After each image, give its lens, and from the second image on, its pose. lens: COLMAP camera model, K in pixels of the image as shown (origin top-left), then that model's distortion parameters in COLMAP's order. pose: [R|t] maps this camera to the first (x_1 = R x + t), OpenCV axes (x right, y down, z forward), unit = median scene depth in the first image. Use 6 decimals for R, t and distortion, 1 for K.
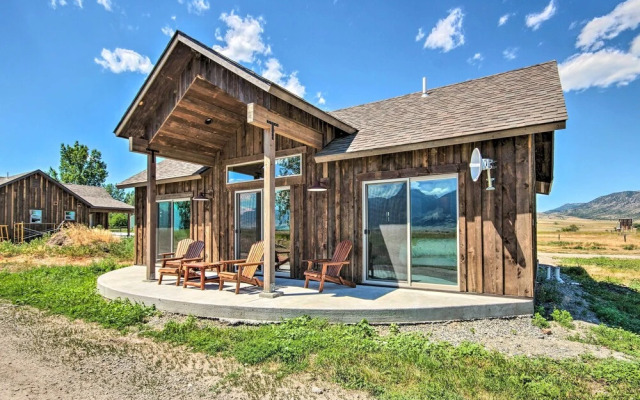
lens RADIAL K [[337.2, 0, 319.6], [0, 337.2, 210.5], [0, 0, 1]] dist [0.012652, 0.000114]
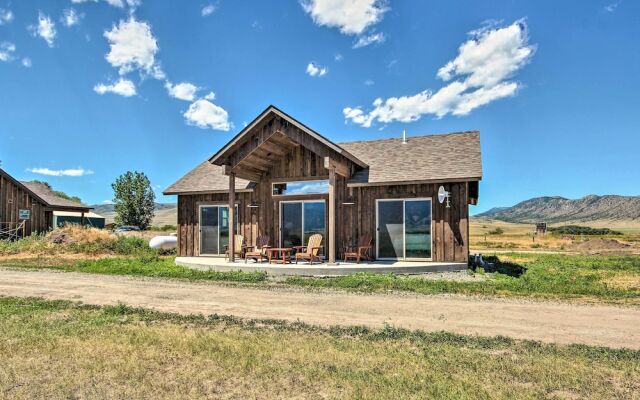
lens RADIAL K [[380.2, 0, 320.0], [0, 380.2, 200.0], [0, 0, 1]] dist [0.003074, 0.000144]
pose [[0.979998, 0.021229, 0.197873, -0.502695], [-0.015600, 0.999429, -0.029962, -0.020562], [-0.198396, 0.026276, 0.979770, -0.770589]]
